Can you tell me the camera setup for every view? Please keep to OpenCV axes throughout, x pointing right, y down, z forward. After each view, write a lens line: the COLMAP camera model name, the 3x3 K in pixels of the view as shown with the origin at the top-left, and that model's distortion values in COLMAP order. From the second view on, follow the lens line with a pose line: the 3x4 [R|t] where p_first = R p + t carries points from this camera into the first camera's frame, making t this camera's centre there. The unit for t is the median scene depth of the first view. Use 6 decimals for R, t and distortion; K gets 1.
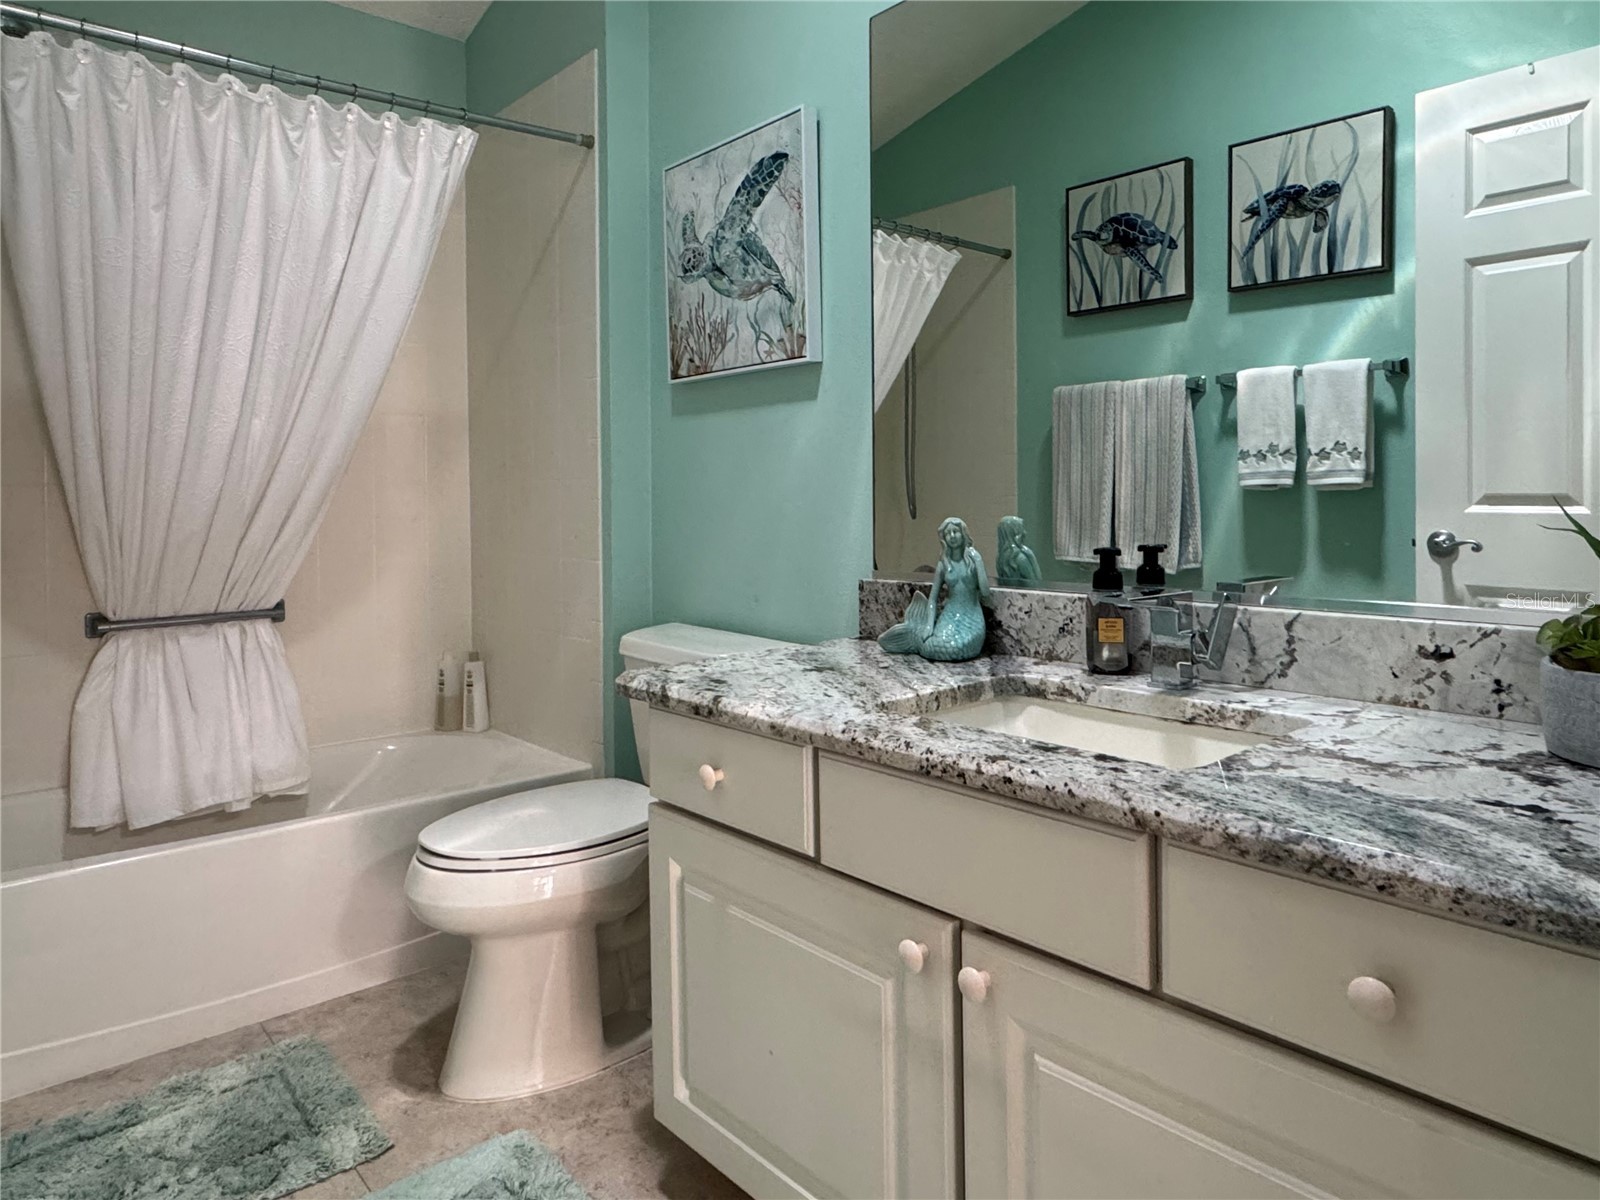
lens RADIAL K [[1023.7, 0, 787.9], [0, 1023.7, 599.4], [0, 0, 1]] dist [-0.005181, -0.000823]
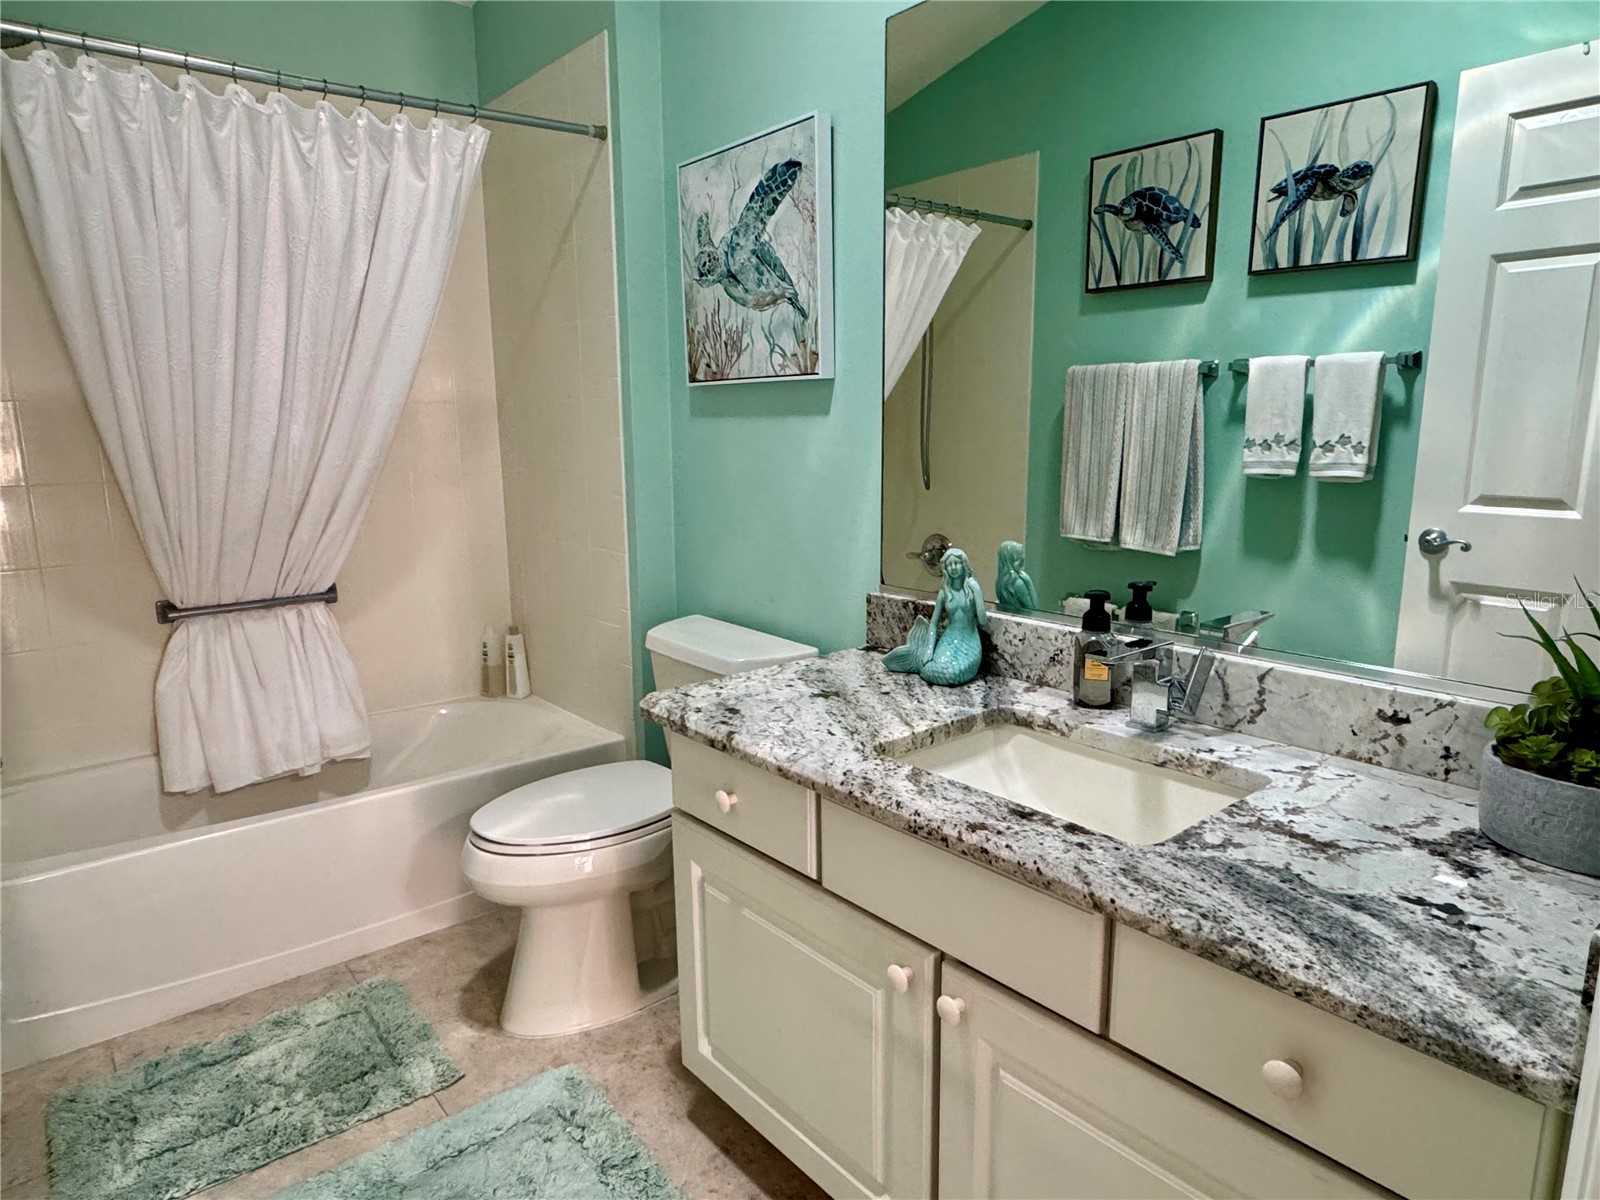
lens RADIAL K [[986.4, 0, 800.0], [0, 986.4, 600.0], [0, 0, 1]] dist [-0.005180, -0.000915]
pose [[0.999654, 0.006744, -0.025409, 0.026533], [-0.002025, 0.983418, 0.181342, -0.200196], [0.026211, -0.181228, 0.983092, -0.011725]]
